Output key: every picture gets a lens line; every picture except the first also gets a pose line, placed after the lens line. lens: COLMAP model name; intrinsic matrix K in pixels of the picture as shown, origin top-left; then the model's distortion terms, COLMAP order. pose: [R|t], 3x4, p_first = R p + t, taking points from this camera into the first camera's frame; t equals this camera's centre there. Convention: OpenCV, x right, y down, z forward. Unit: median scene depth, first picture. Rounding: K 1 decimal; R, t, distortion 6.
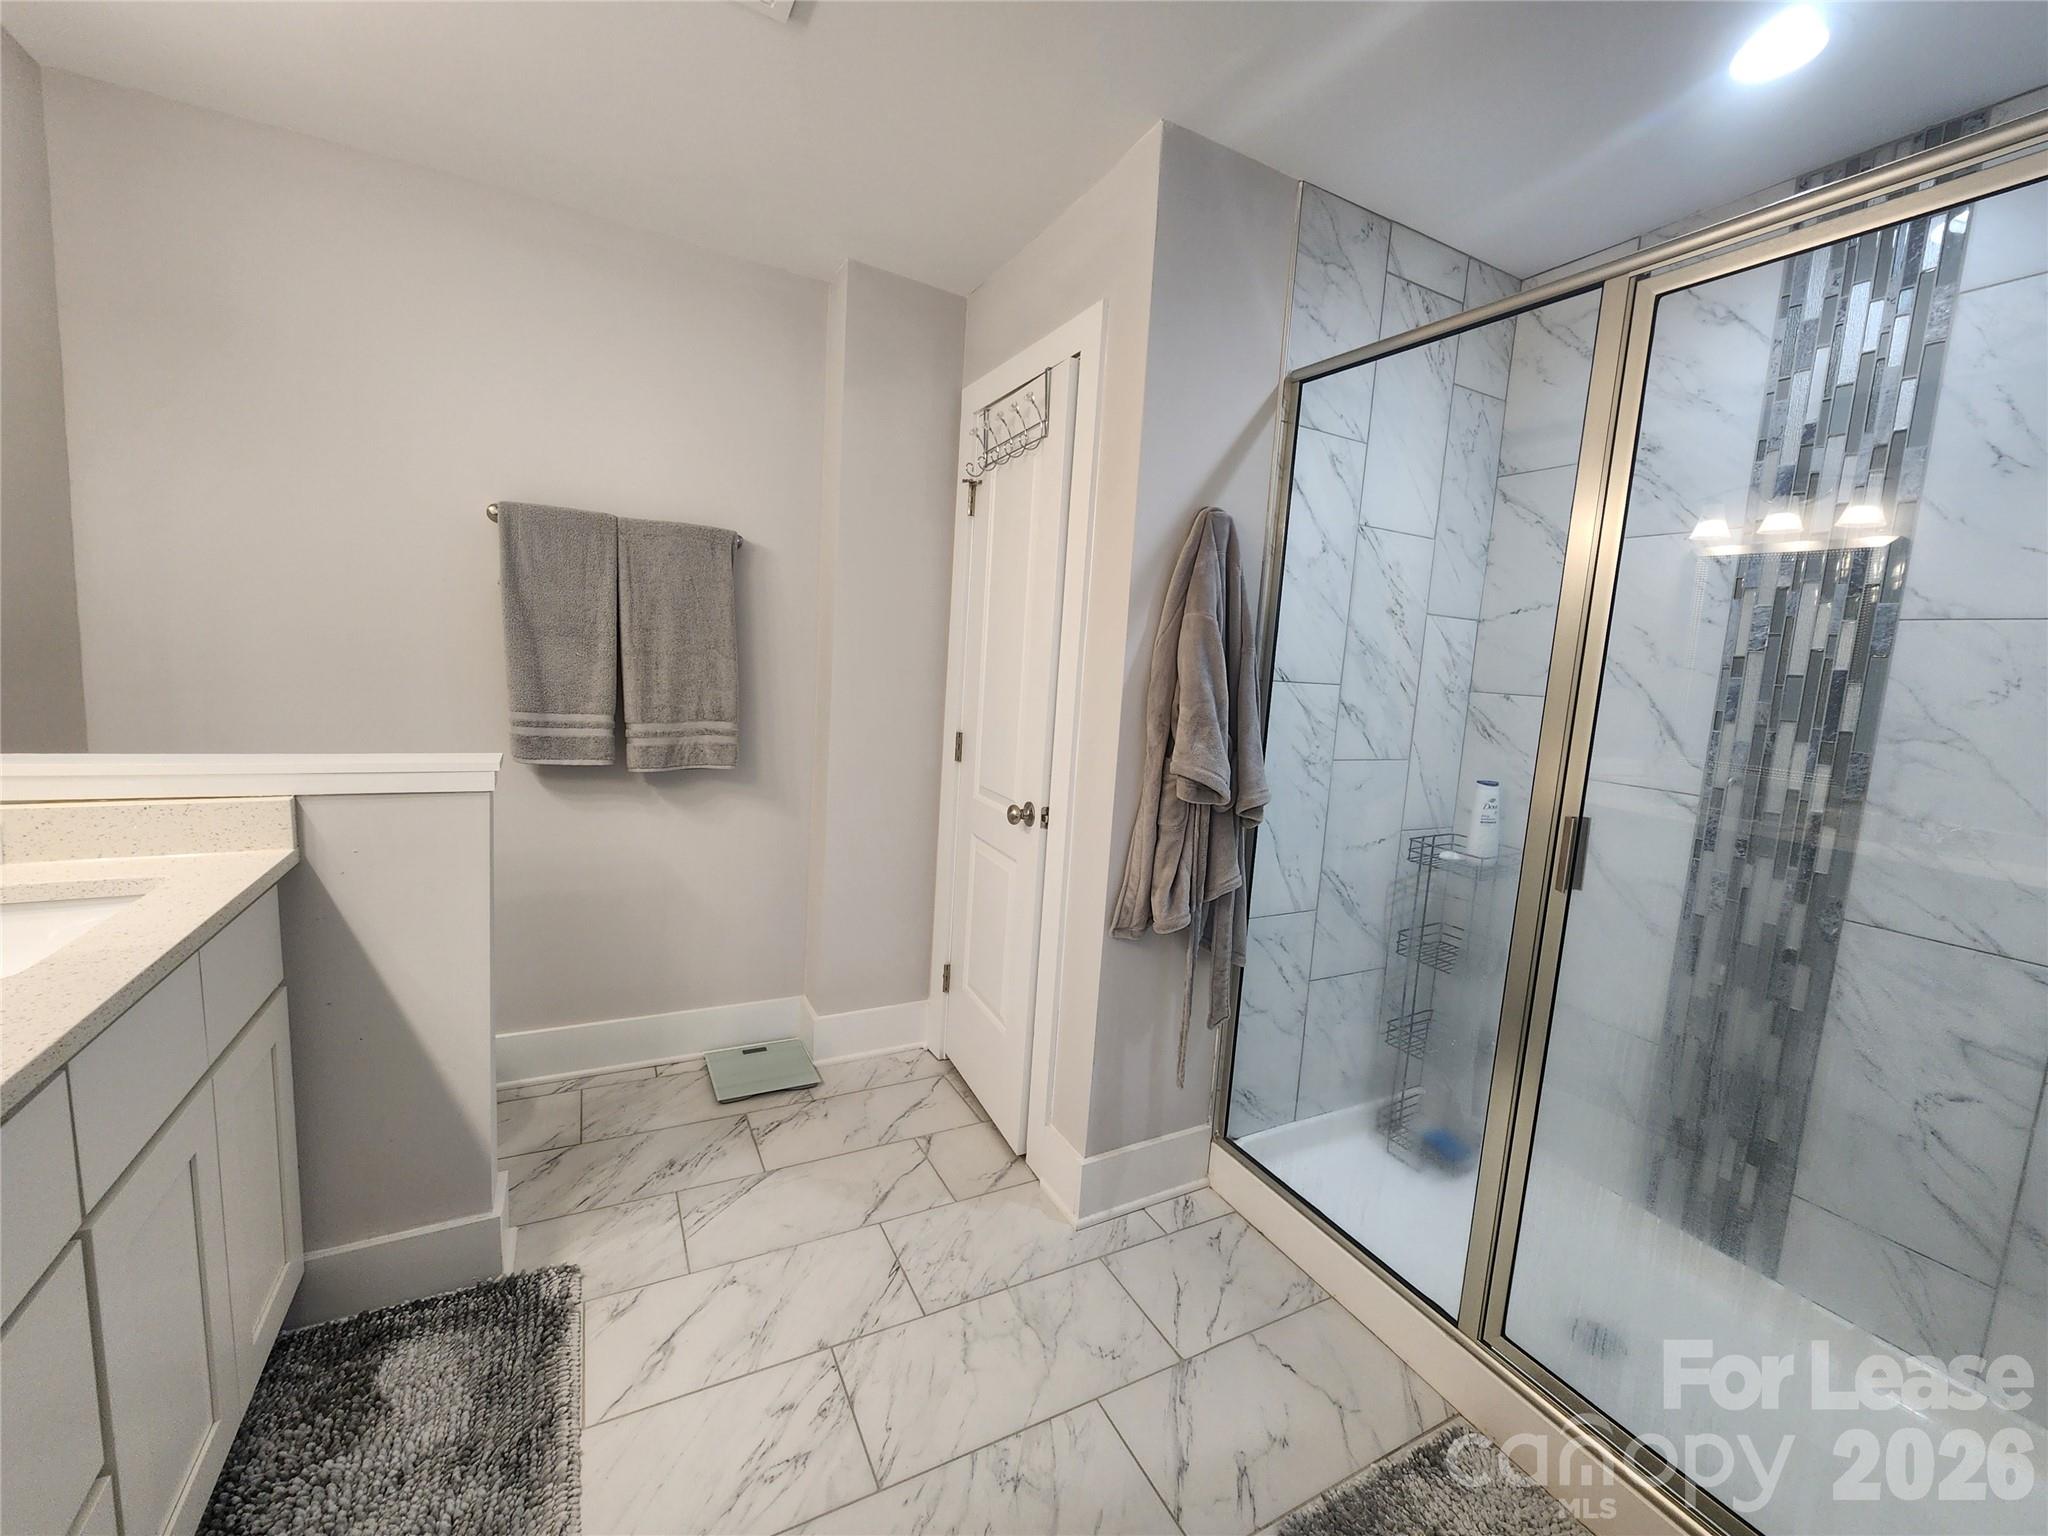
lens RADIAL K [[838.3, 0, 1030.7], [0, 838.3, 762.3], [0, 0, 1]] dist [-0.002068, -0.000929]
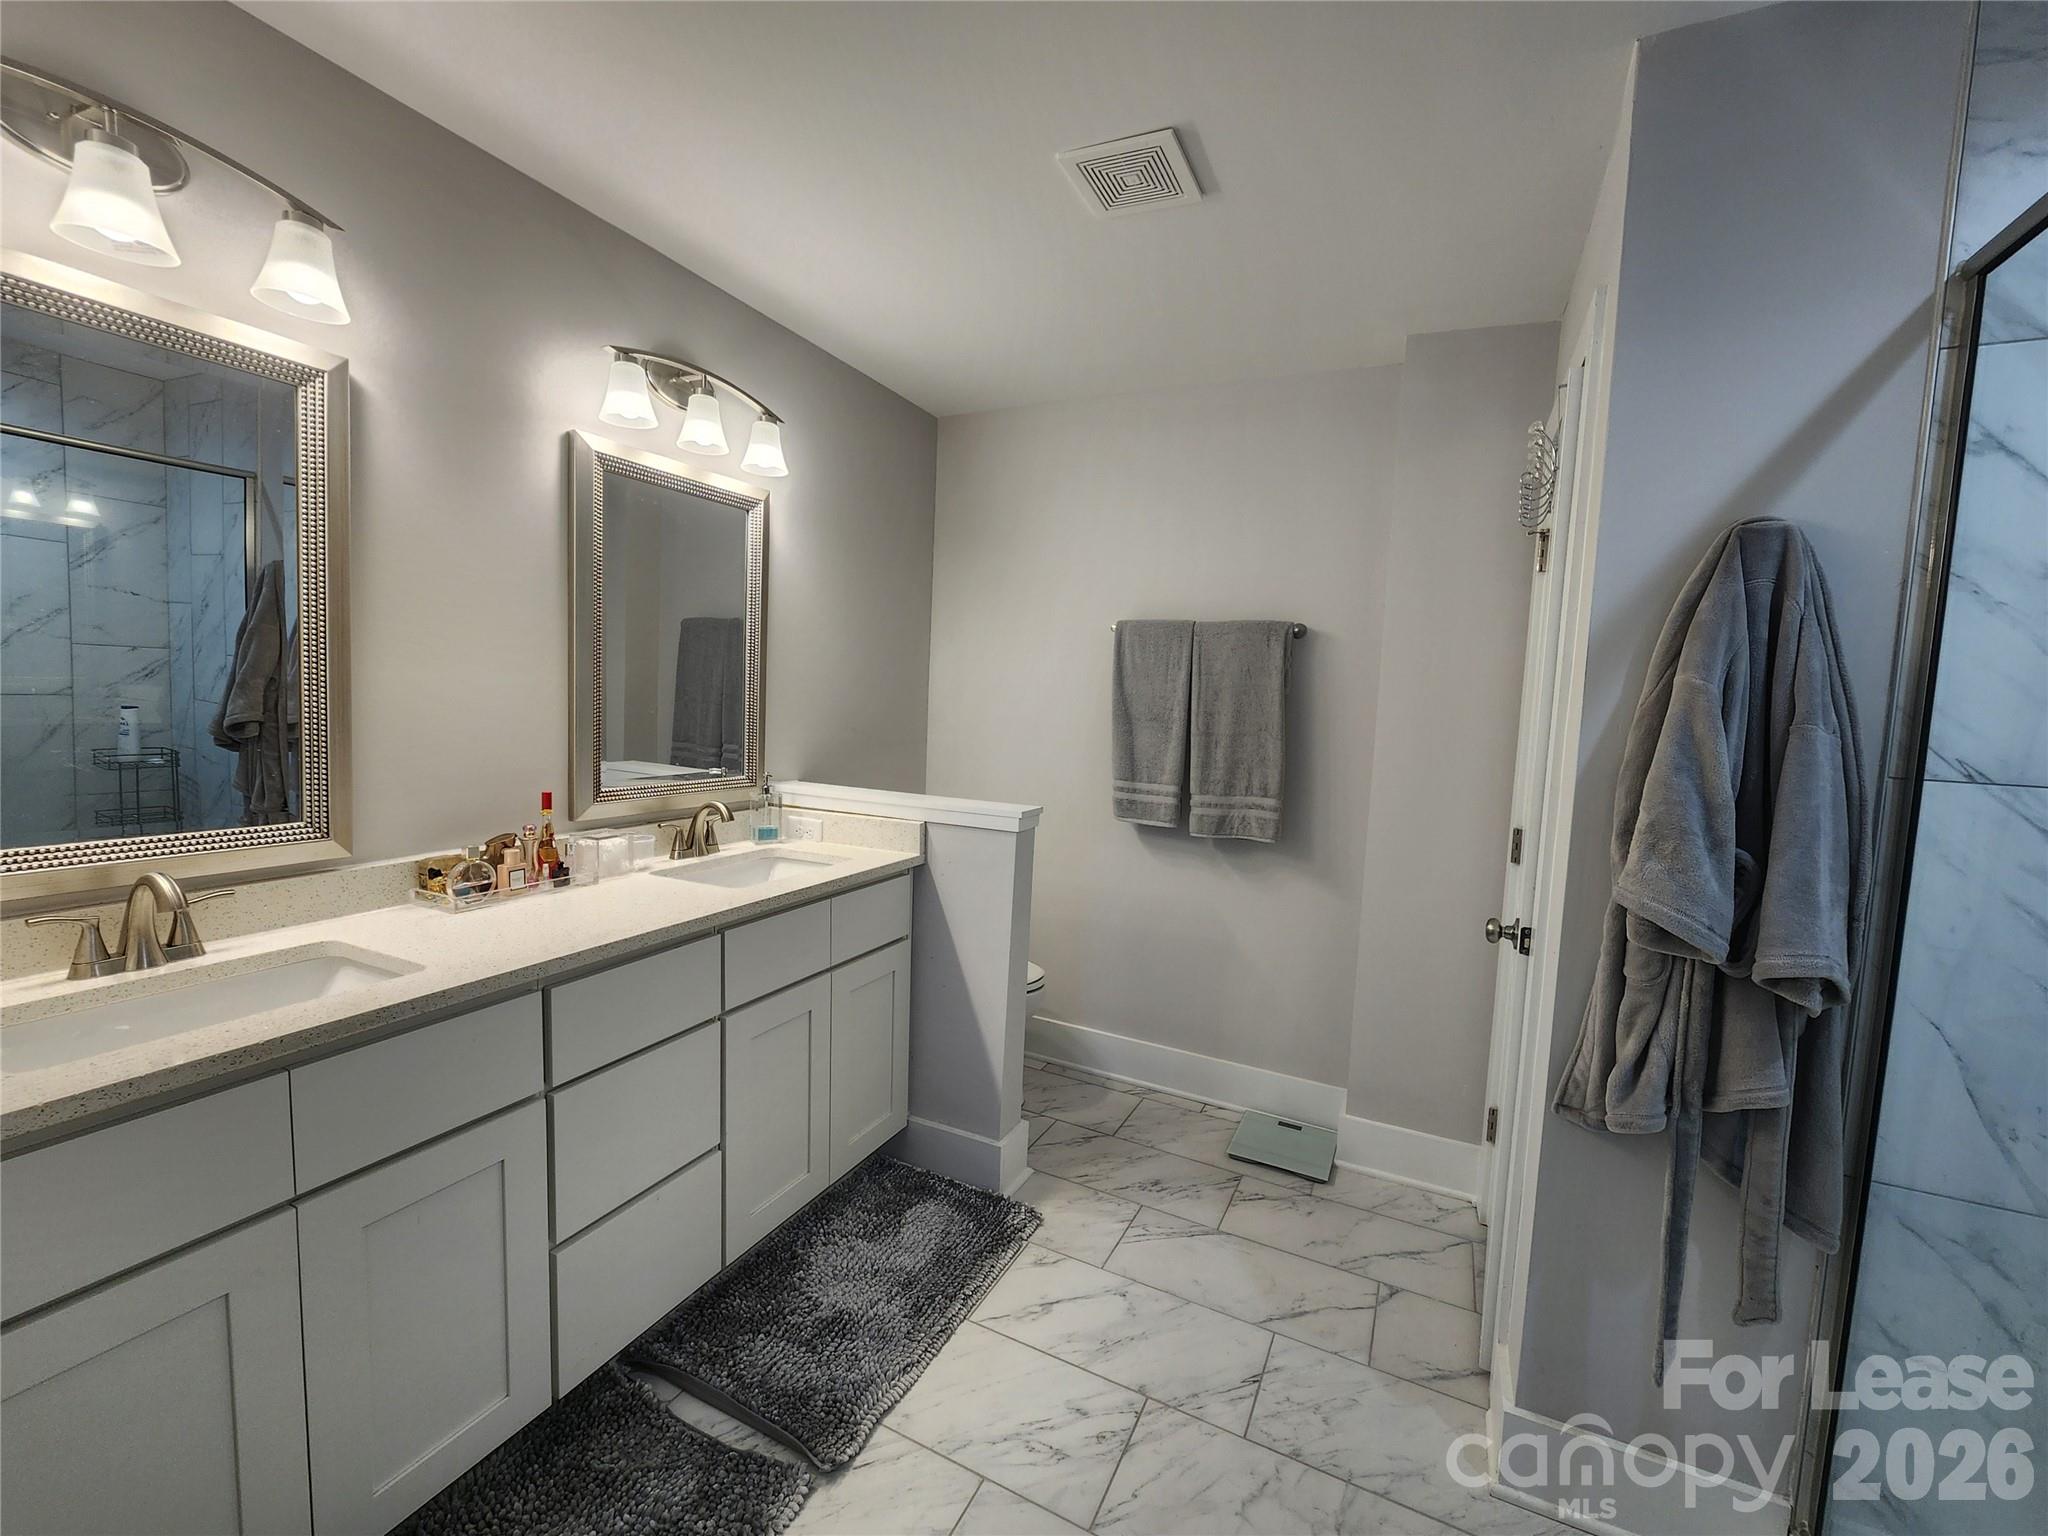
lens RADIAL K [[838.3, 0, 1030.7], [0, 838.3, 762.3], [0, 0, 1]] dist [-0.002068, -0.000929]
pose [[0.577541, 0.024921, -0.815981, 0.370207], [-0.104863, 0.993518, -0.043878, -0.016604], [0.809599, 0.110908, 0.576411, 0.144211]]
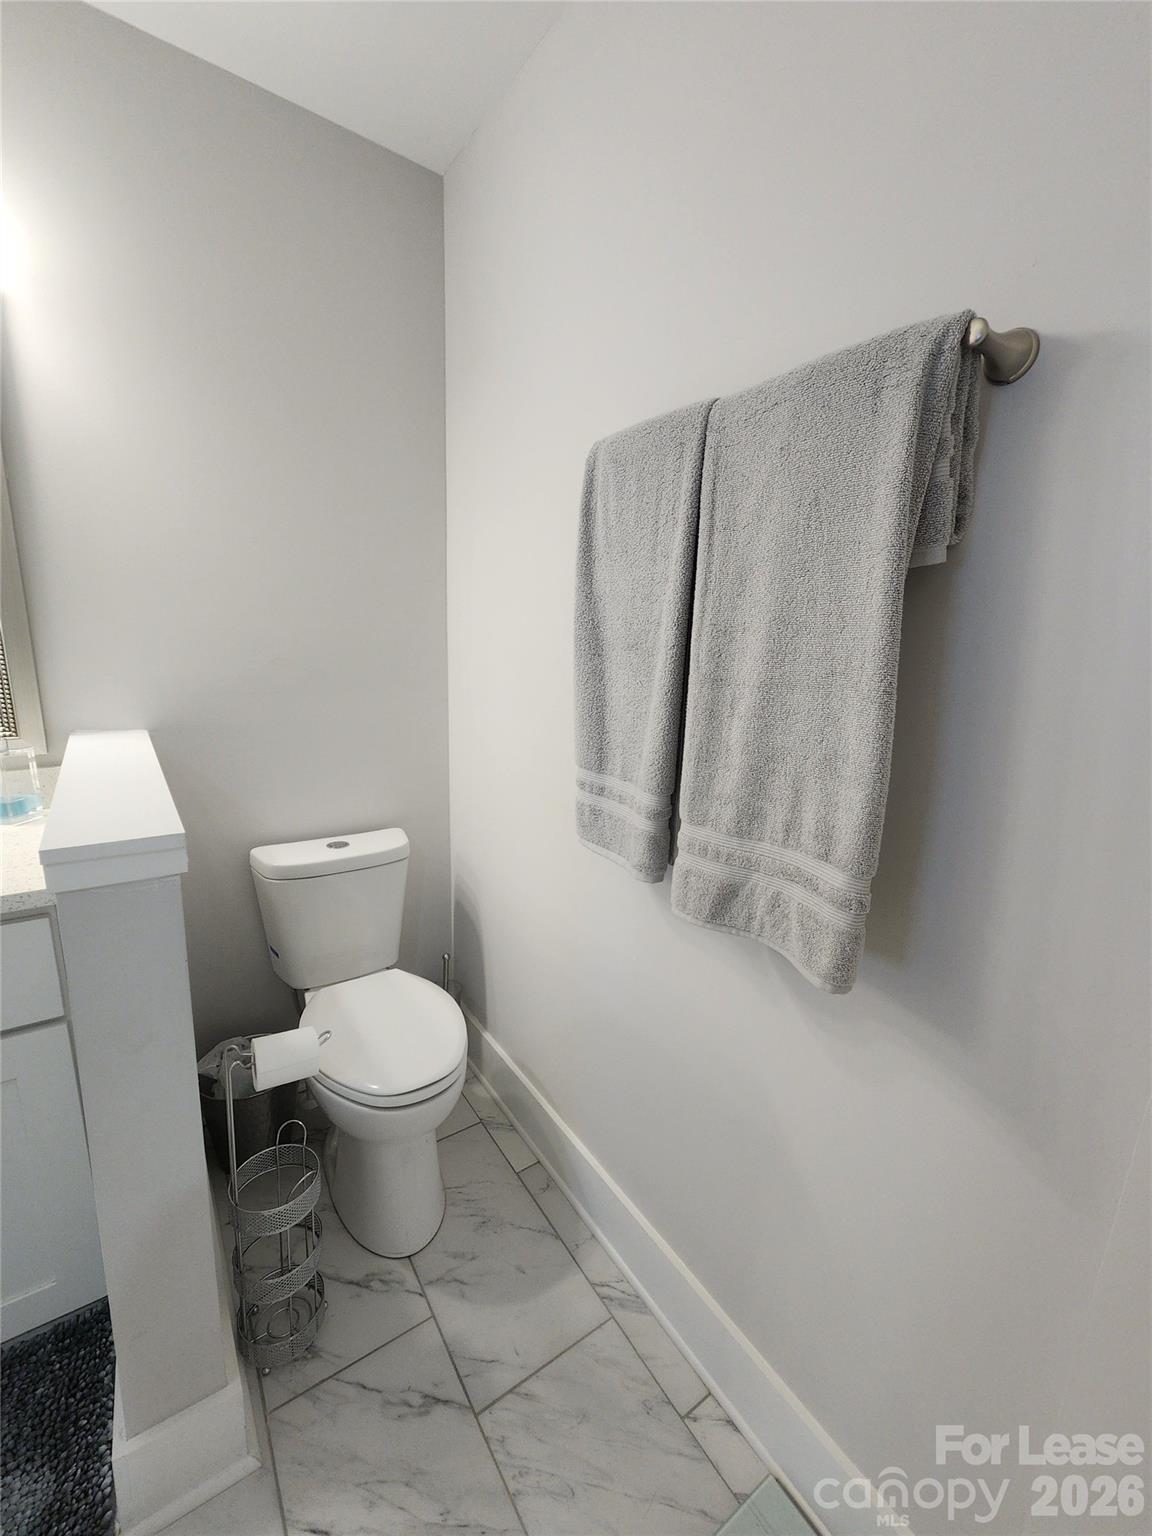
lens RADIAL K [[628.3, 0, 571.4], [0, 628.3, 773.7], [0, 0, 1]] dist [0.006705, -0.000111]
pose [[0.114598, 0.157725, -0.980811, -0.114957], [-0.150247, 0.978710, 0.139832, -0.124812], [0.981984, 0.131340, 0.135856, 0.932599]]
